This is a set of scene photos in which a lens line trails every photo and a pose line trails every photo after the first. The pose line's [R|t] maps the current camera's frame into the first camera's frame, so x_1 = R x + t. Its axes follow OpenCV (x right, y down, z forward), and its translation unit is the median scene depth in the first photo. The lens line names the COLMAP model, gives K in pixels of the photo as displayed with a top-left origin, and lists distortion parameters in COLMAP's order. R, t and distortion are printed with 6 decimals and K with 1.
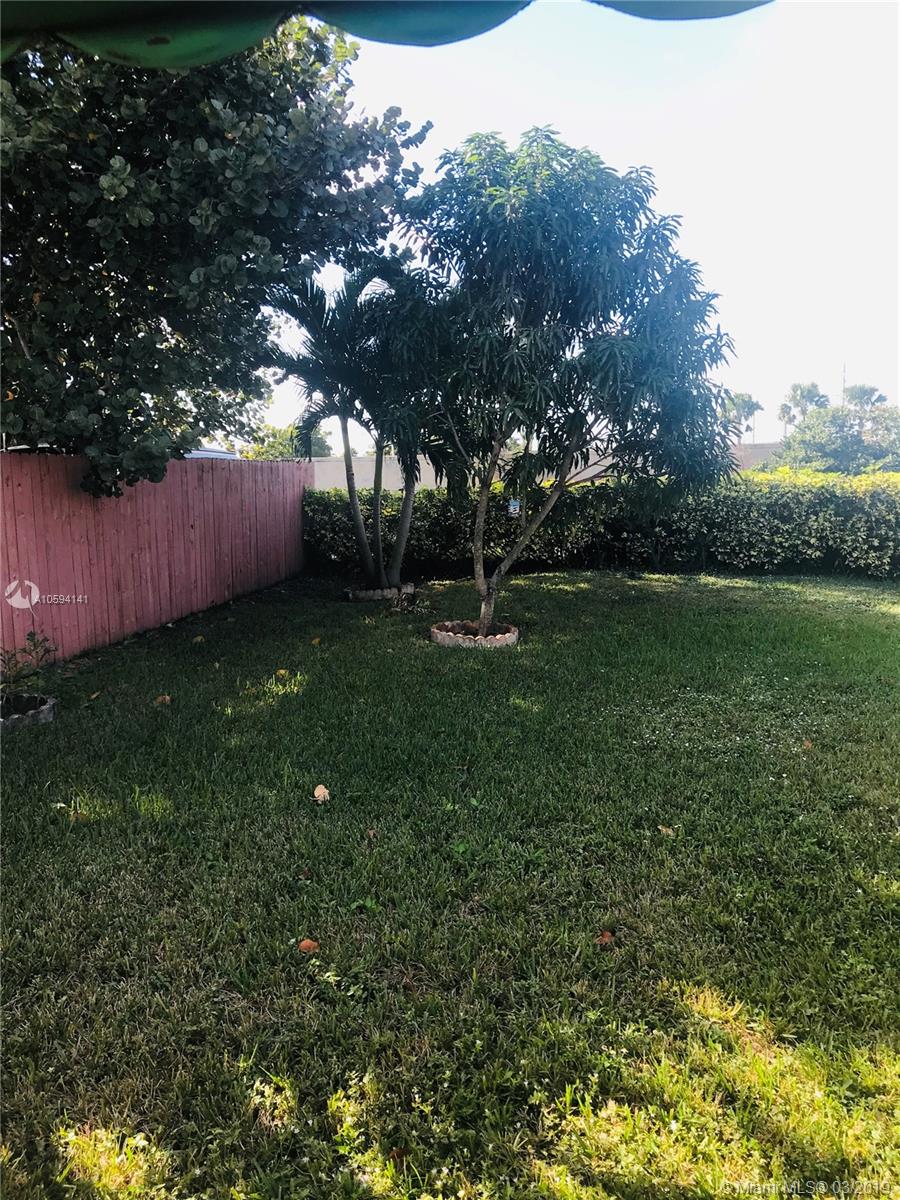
lens RADIAL K [[1007.1, 0, 452.5], [0, 1007.1, 593.9], [0, 0, 1]] dist [0.031467, -0.068887]
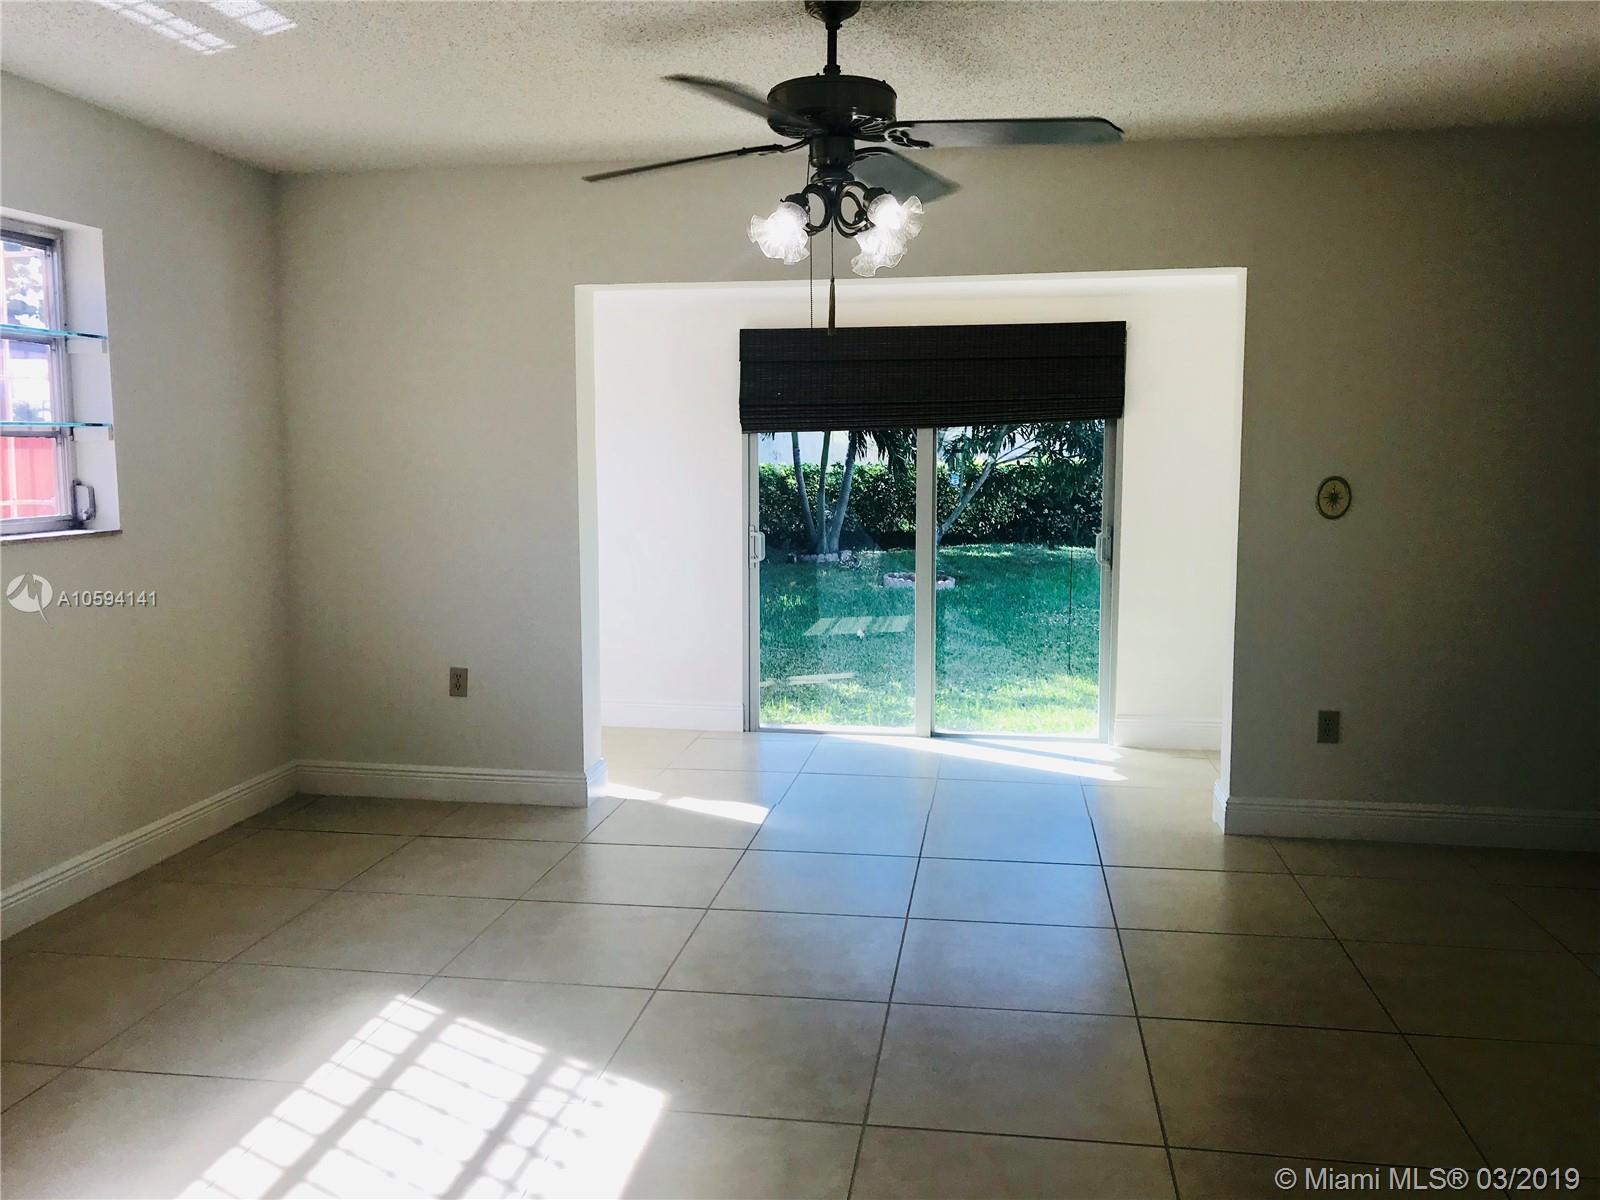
lens RADIAL K [[1342.8, 0, 788.9], [0, 1342.8, 600.4], [0, 0, 1]] dist [0.031467, -0.068887]
pose [[0.999377, 0.024596, -0.025312, -0.071025], [-0.024695, 0.999688, -0.003618, 0.053556], [0.025215, 0.004241, 0.999673, -0.483871]]
